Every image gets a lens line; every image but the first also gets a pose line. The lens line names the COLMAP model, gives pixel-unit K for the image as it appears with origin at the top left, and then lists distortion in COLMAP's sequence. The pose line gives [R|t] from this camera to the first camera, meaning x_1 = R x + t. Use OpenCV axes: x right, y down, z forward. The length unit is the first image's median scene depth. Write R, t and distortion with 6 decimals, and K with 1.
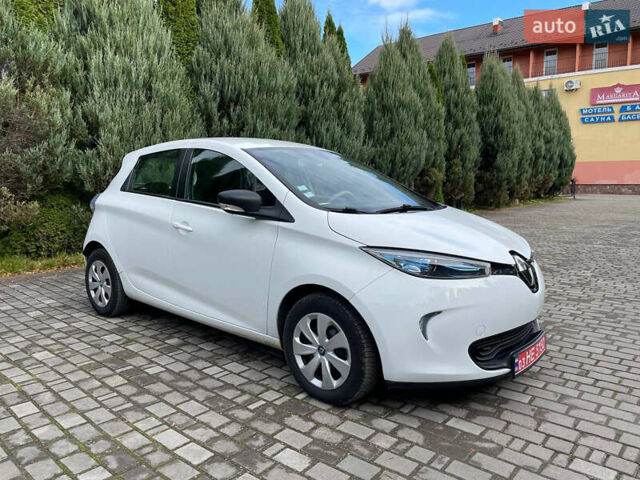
lens RADIAL K [[481.9, 0, 316.6], [0, 481.9, 239.2], [0, 0, 1]] dist [0.086385, -0.105476]
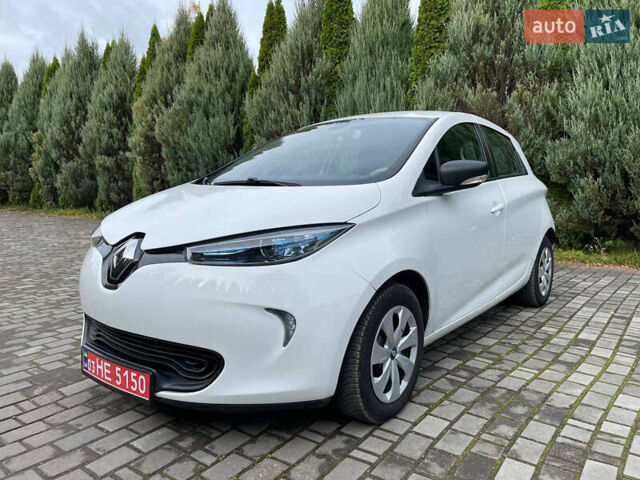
lens RADIAL K [[482.1, 0, 320.0], [0, 482.1, 240.0], [0, 0, 1]] dist [0.095759, -0.123730]
pose [[0.057139, 0.114469, -0.991782, 1.073406], [-0.133207, 0.985397, 0.106058, -0.075077], [0.989440, 0.126052, 0.071552, 1.136071]]
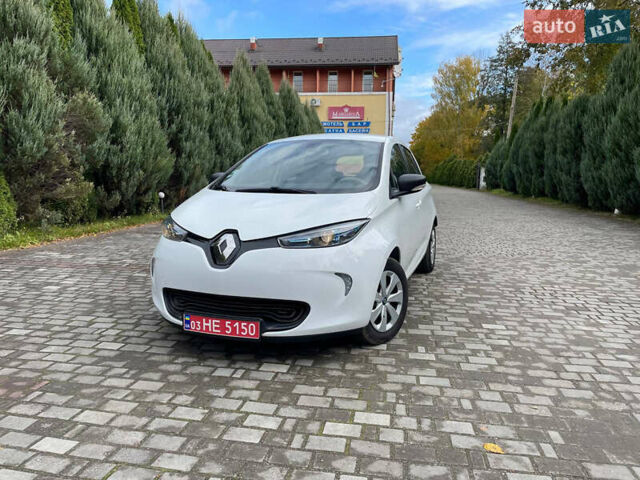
lens RADIAL K [[479.9, 0, 322.9], [0, 479.9, 235.1], [0, 0, 1]] dist [0.087753, -0.110065]
pose [[0.372380, 0.121860, -0.920045, 1.351805], [-0.125503, 0.988848, 0.080177, -0.068935], [0.919556, 0.085612, 0.383521, 0.726357]]
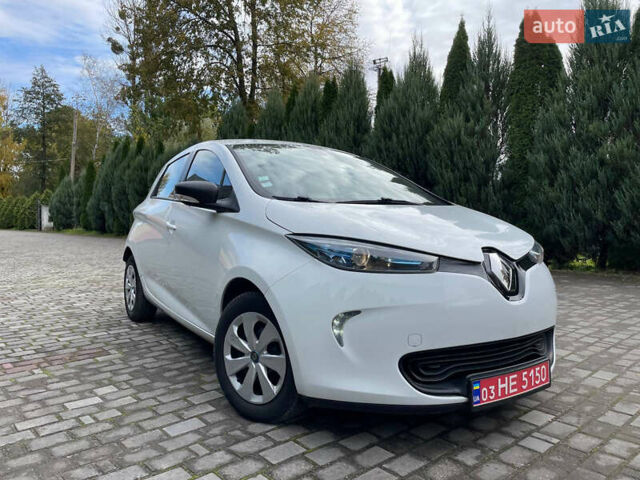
lens RADIAL K [[479.9, 0, 322.9], [0, 479.9, 235.1], [0, 0, 1]] dist [0.087753, -0.110065]
pose [[0.961666, 0.011297, -0.273990, 0.332602], [-0.035634, 0.995828, -0.084010, 0.074226], [0.271897, 0.090553, 0.958056, 0.168328]]
